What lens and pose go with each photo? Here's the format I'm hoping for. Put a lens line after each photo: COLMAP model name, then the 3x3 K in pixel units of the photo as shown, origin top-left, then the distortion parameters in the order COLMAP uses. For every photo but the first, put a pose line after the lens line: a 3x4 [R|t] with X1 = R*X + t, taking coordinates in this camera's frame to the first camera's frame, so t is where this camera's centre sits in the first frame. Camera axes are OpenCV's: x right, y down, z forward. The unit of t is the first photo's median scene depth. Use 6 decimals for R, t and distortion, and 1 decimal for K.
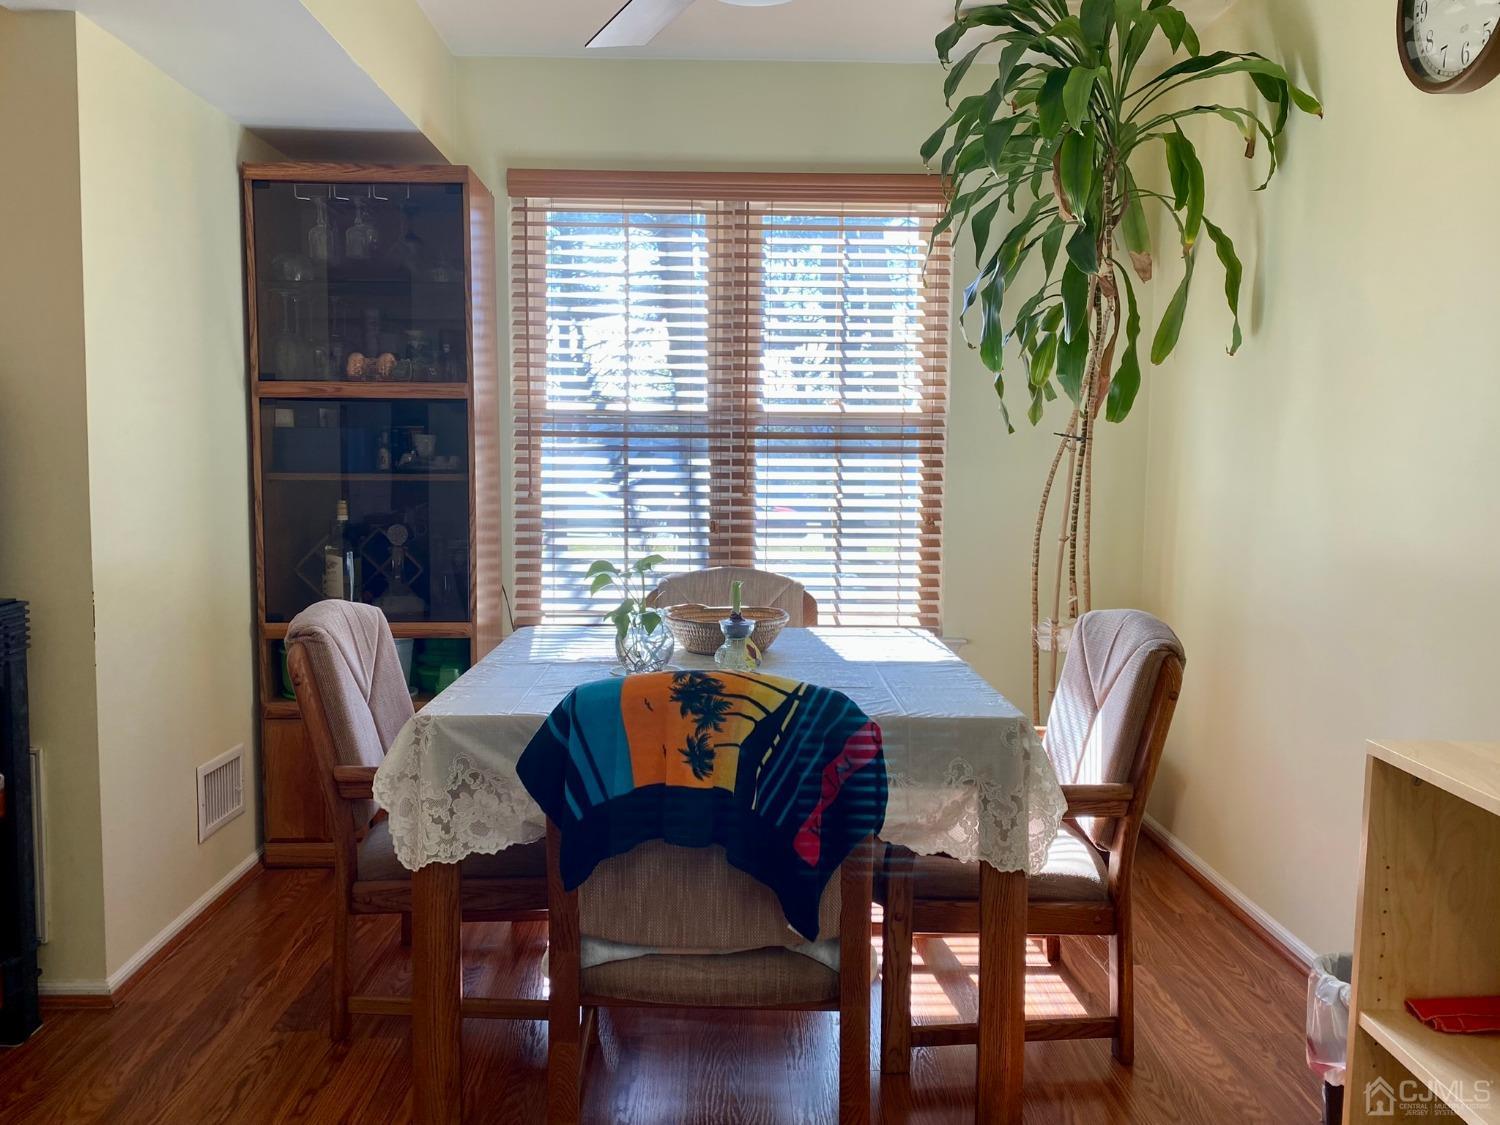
lens RADIAL K [[1163.5, 0, 745.7], [0, 1163.5, 571.8], [0, 0, 1]] dist [-0.026622, 0.007294]
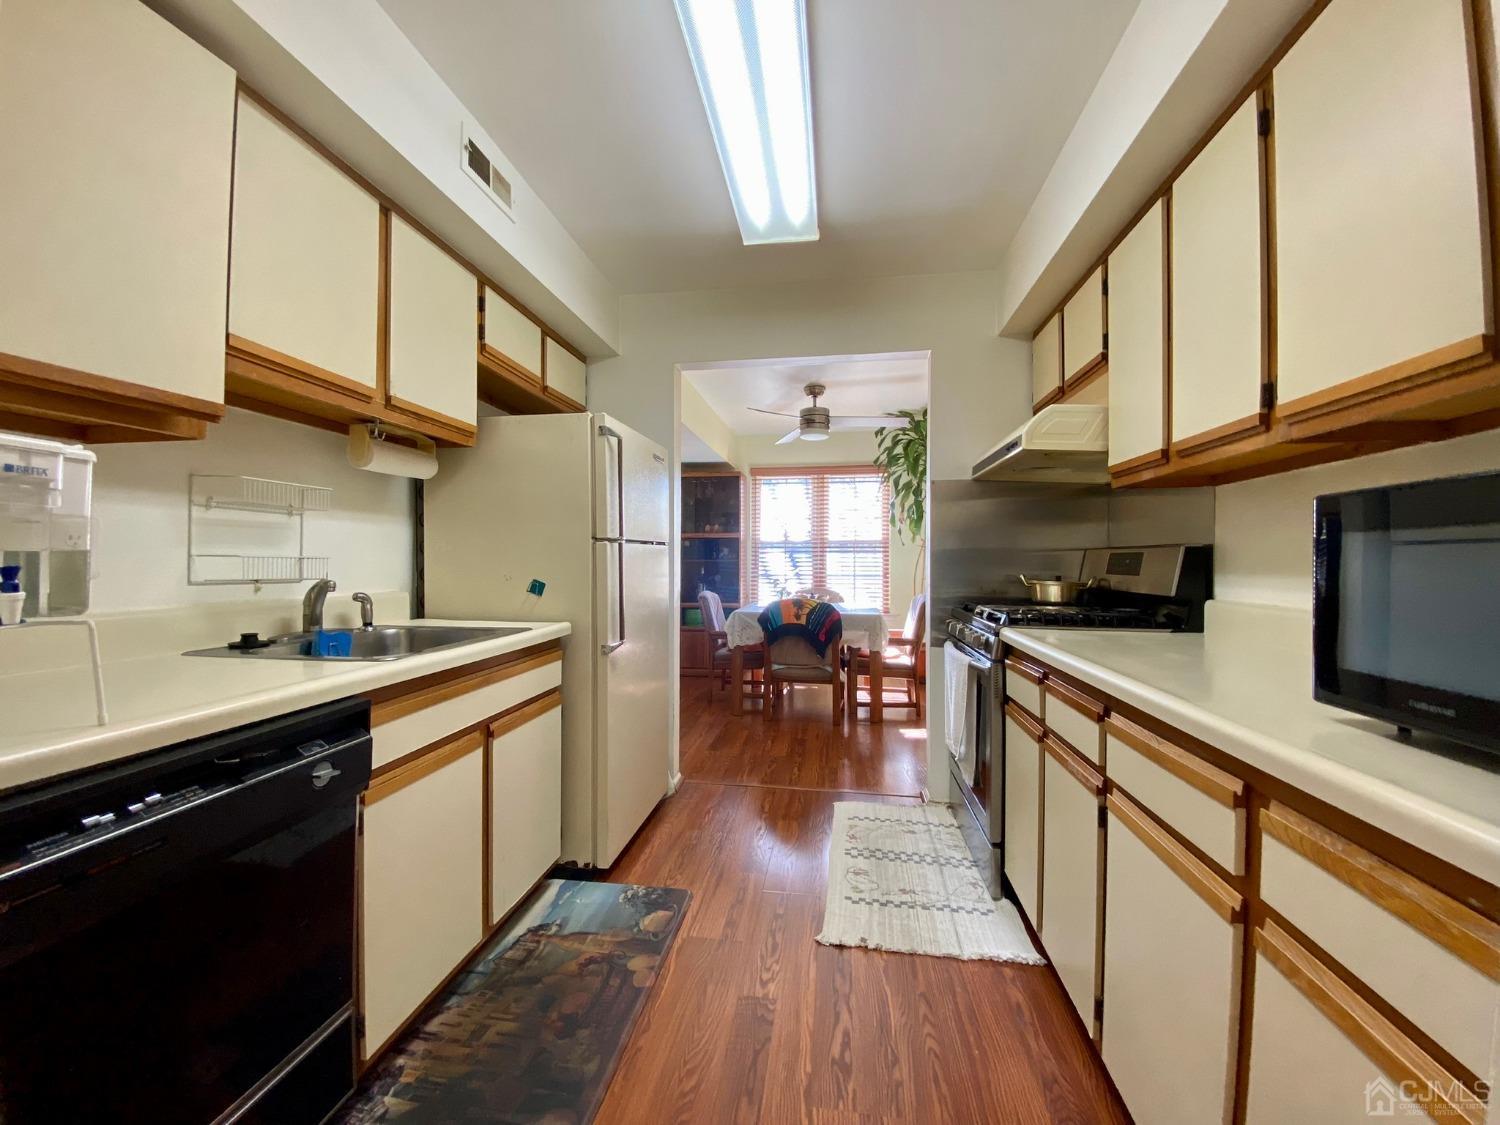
lens RADIAL K [[595.9, 0, 741.0], [0, 595.9, 559.9], [0, 0, 1]] dist [0.000097, 0.000009]
pose [[0.981347, -0.008706, -0.192048, 0.100347], [-0.010115, 0.995252, -0.096801, 0.085654], [0.191979, 0.096938, 0.976600, -0.701874]]
